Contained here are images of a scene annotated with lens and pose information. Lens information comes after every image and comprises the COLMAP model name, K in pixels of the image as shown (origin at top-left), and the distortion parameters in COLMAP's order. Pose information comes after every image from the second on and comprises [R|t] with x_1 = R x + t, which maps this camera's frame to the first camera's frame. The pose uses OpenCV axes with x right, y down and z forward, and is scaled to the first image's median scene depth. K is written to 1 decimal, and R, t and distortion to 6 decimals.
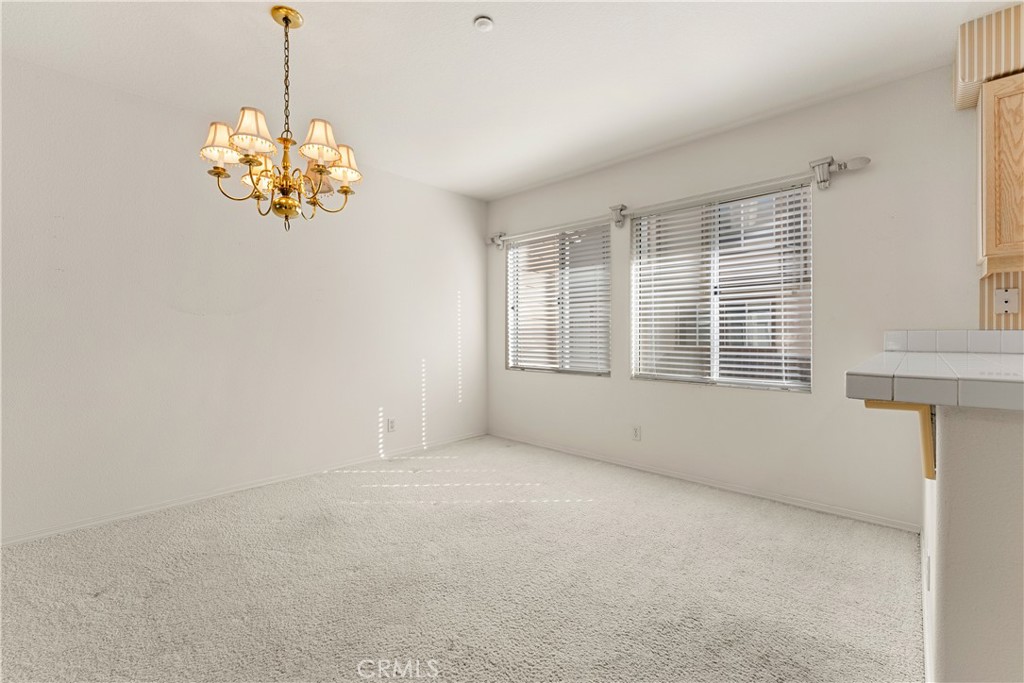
lens RADIAL K [[434.2, 0, 508.4], [0, 434.2, 335.8], [0, 0, 1]] dist [-0.000970, 0.000036]
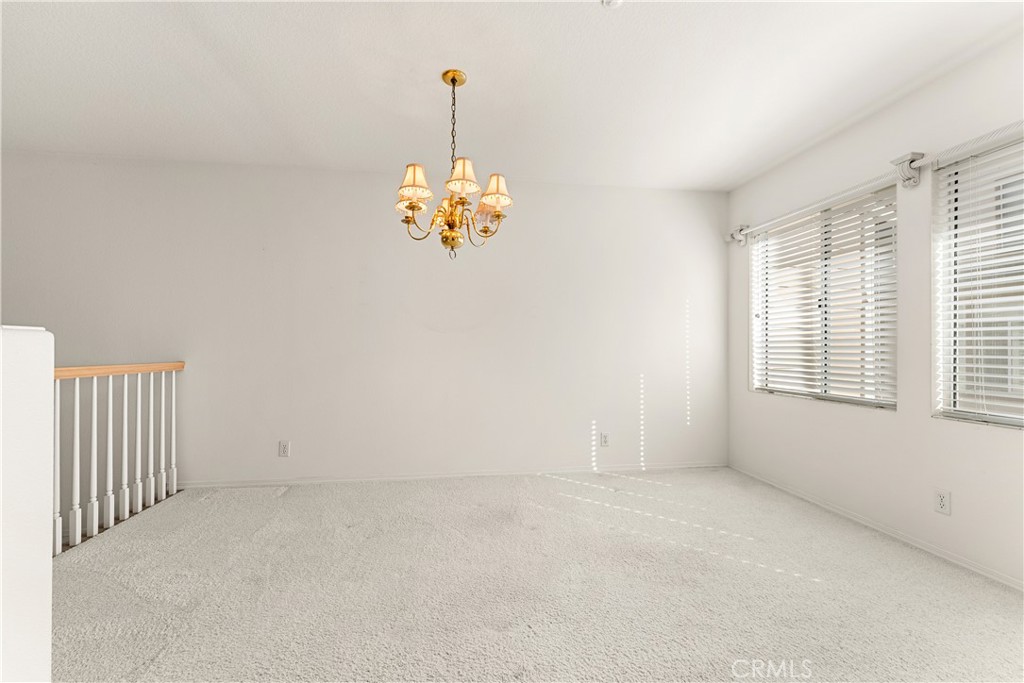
lens RADIAL K [[431.6, 0, 511.1], [0, 431.6, 346.5], [0, 0, 1]] dist [0.001177, -0.000149]
pose [[0.783722, -0.001251, -0.621111, 0.192724], [-0.003708, 0.999971, -0.006693, 0.001150], [0.621101, 0.007548, 0.783694, 0.104364]]
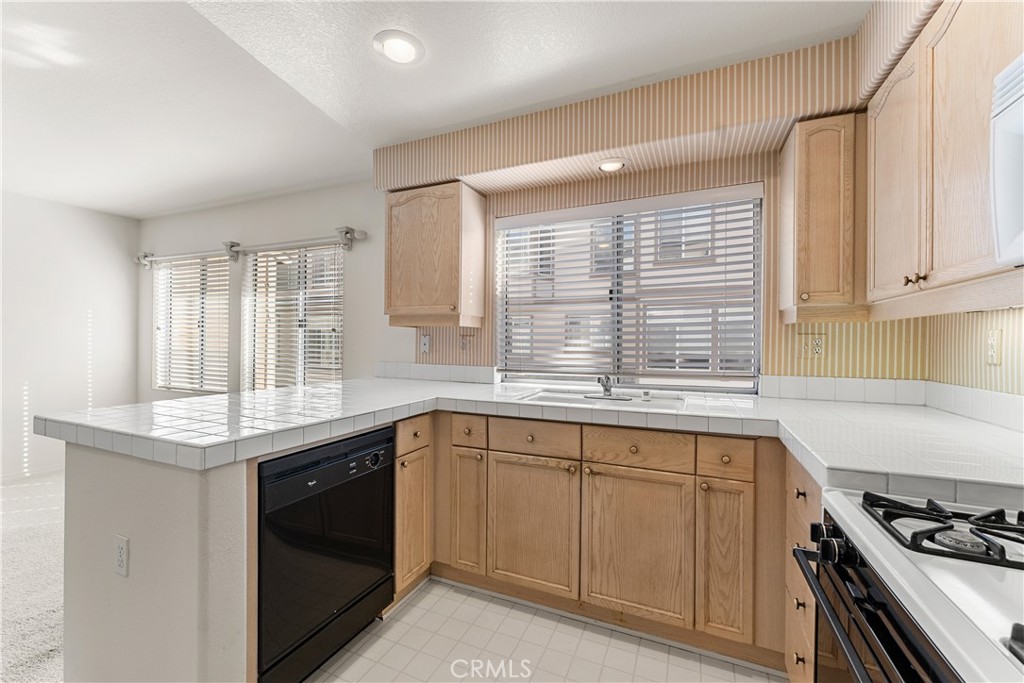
lens RADIAL K [[414.3, 0, 515.4], [0, 414.3, 342.0], [0, 0, 1]] dist [0.001572, 0.000086]
pose [[0.938709, 0.008681, 0.344601, 0.586156], [-0.010551, 0.999938, 0.003551, -0.057938], [-0.344549, -0.006970, 0.938742, -0.248737]]
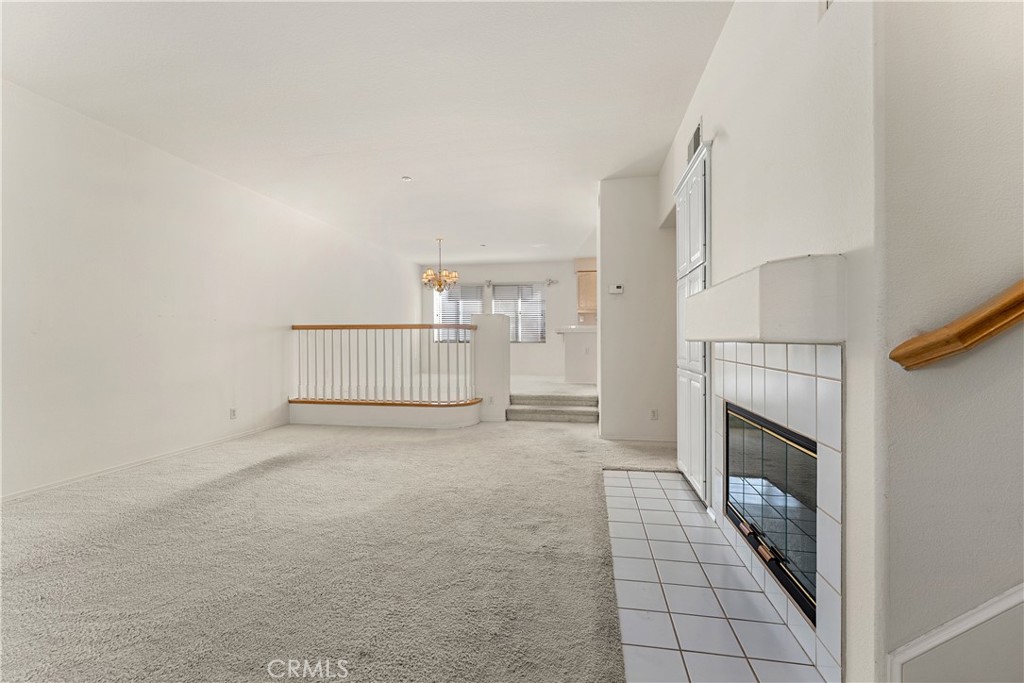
lens RADIAL K [[437.8, 0, 507.3], [0, 437.8, 338.8], [0, 0, 1]] dist [0.000171, 0.000025]
pose [[0.841188, 0.000788, 0.540742, -1.190495], [0.002233, 0.999985, -0.004931, 0.091552], [-0.540738, 0.005355, 0.841174, -1.462684]]
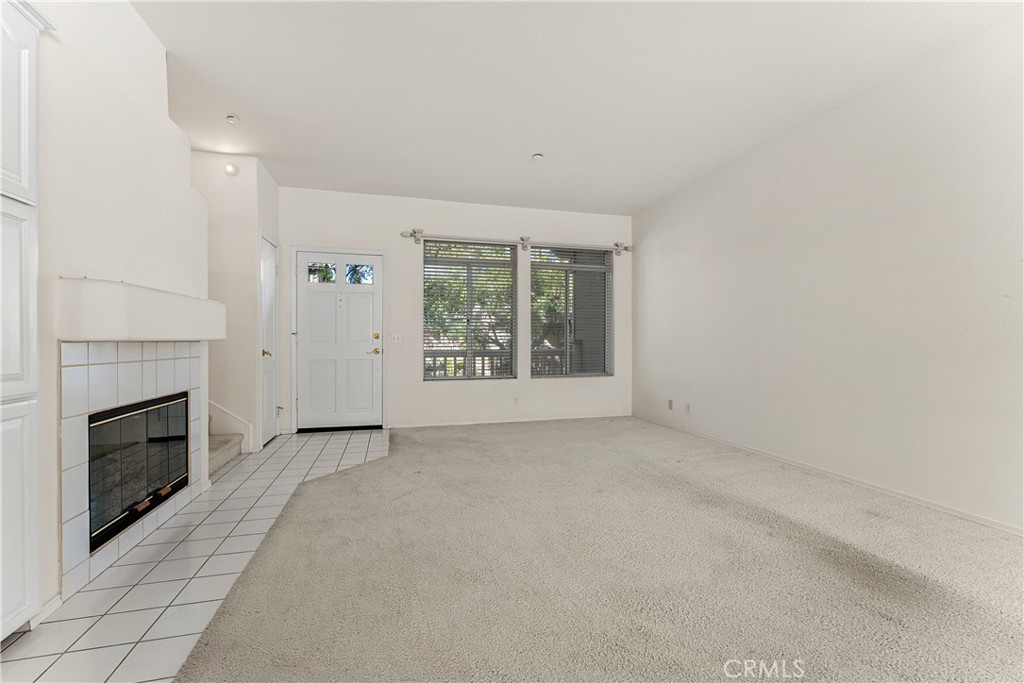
lens RADIAL K [[429.6, 0, 511.5], [0, 429.6, 338.8], [0, 0, 1]] dist [-0.001122, -0.000091]
pose [[-0.516770, 0.000279, -0.856124, -0.332844], [0.007403, 0.999964, -0.004143, 0.097648], [0.856092, -0.008479, -0.516753, -0.316940]]
